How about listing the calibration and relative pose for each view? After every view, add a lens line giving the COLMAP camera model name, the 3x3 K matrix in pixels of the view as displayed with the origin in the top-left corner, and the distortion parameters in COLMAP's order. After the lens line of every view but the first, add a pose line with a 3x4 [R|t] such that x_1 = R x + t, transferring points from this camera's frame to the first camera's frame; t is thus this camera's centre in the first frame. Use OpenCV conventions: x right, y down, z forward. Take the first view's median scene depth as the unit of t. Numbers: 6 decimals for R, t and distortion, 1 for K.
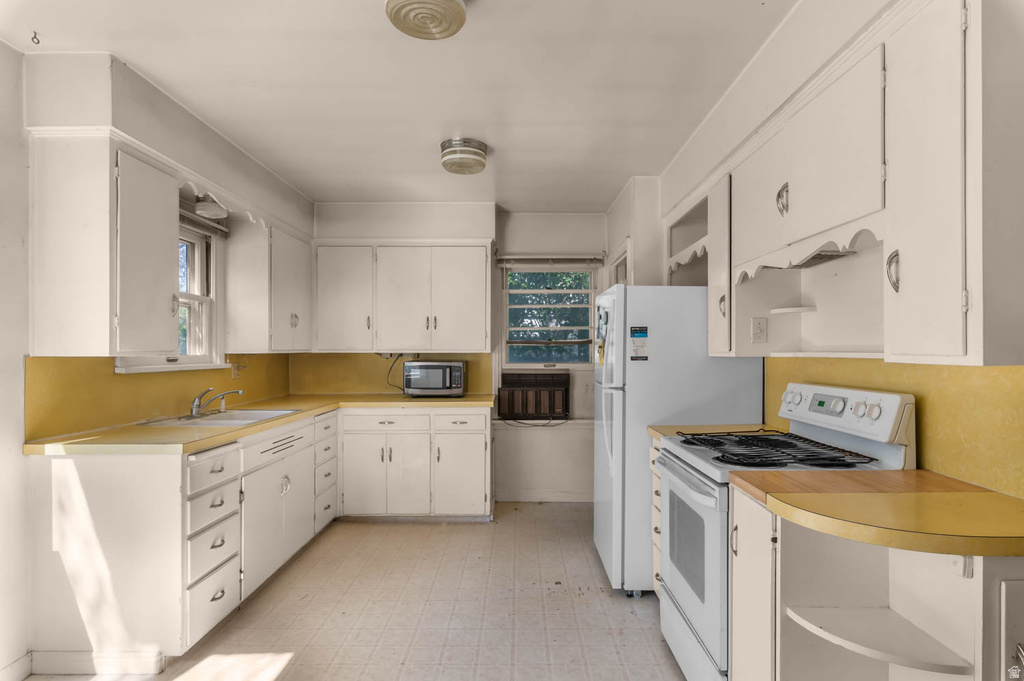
lens RADIAL K [[567.3, 0, 519.9], [0, 567.3, 353.9], [0, 0, 1]] dist [0.002376, -0.000052]
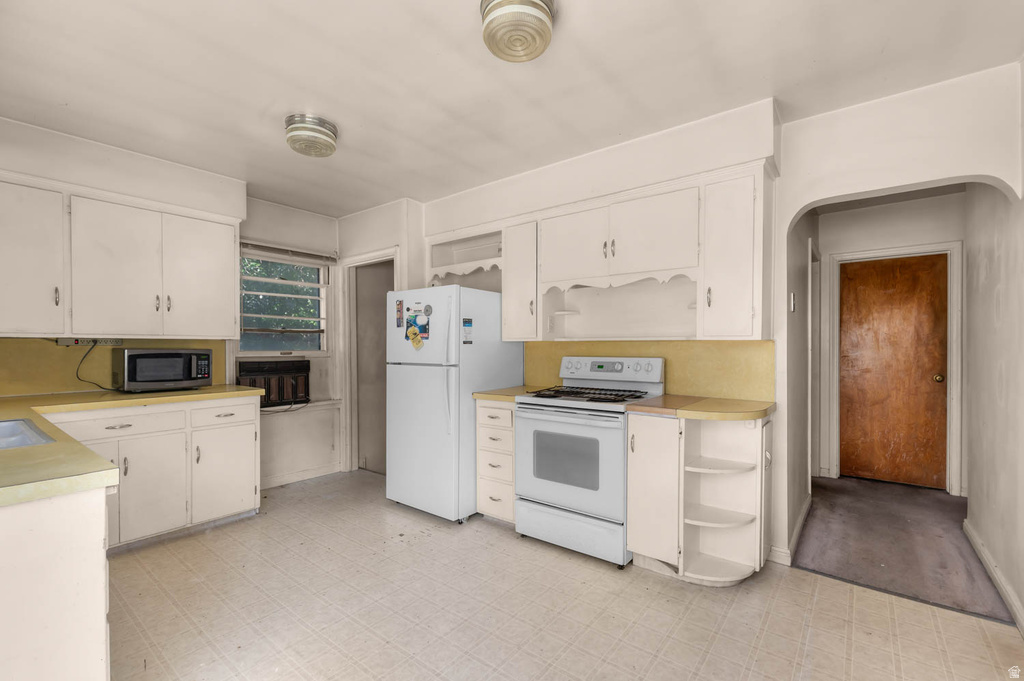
lens RADIAL K [[443.2, 0, 516.4], [0, 443.2, 354.8], [0, 0, 1]] dist [0.000280, 0.000118]
pose [[0.610804, -0.013994, 0.791658, -0.429559], [0.004083, 0.999886, 0.014525, 0.017493], [-0.791772, -0.005640, 0.610791, 0.218504]]
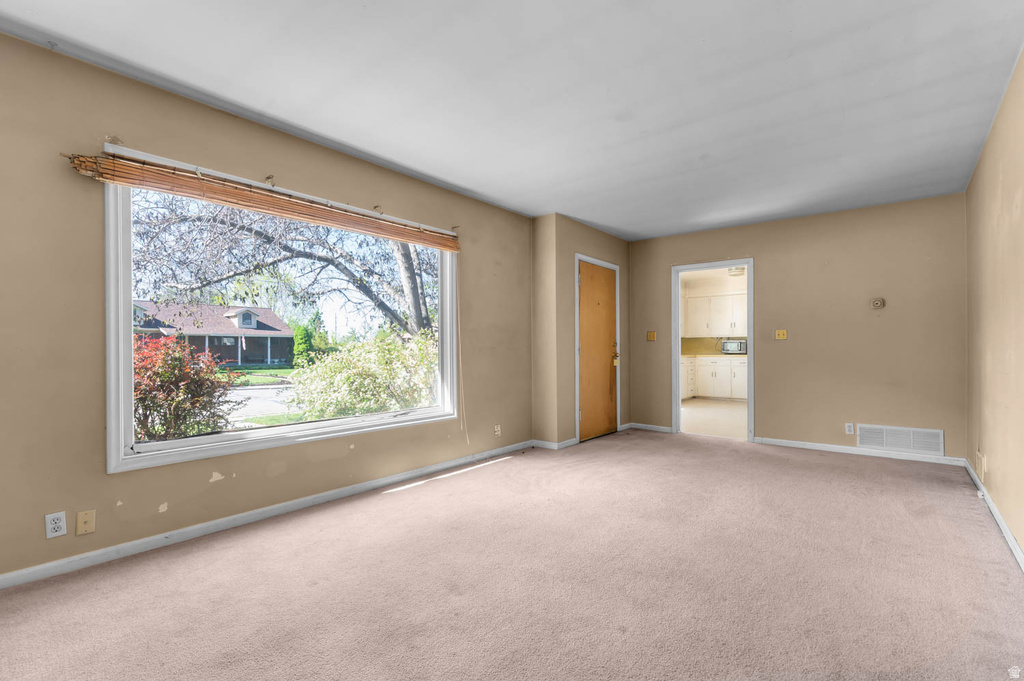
lens RADIAL K [[480.8, 0, 516.8], [0, 480.8, 348.1], [0, 0, 1]] dist [0.000424, -0.000035]
pose [[0.772274, -0.003601, -0.635279, 0.556743], [0.004264, 0.999991, -0.000485, 0.055017], [0.635275, -0.002334, 0.772282, -1.534897]]
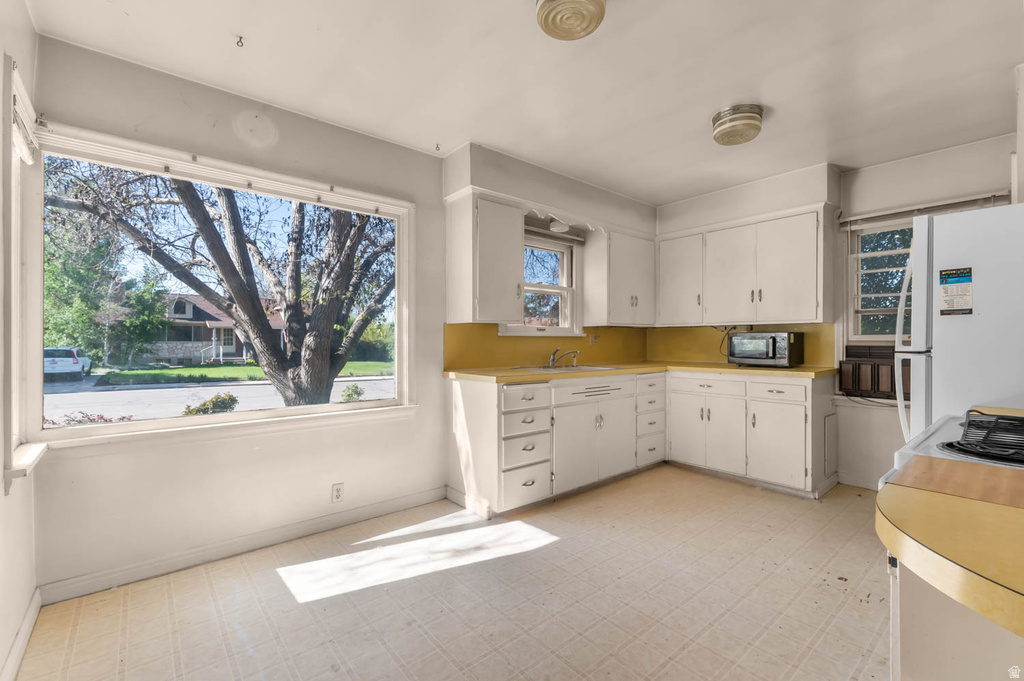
lens RADIAL K [[443.4, 0, 516.0], [0, 443.4, 341.3], [0, 0, 1]] dist [0.001759, 0.000111]
pose [[0.642226, 0.001111, -0.766514, 0.225749], [-0.002740, 0.999996, -0.000847, 0.037647], [0.766510, 0.002644, 0.642227, 0.156893]]
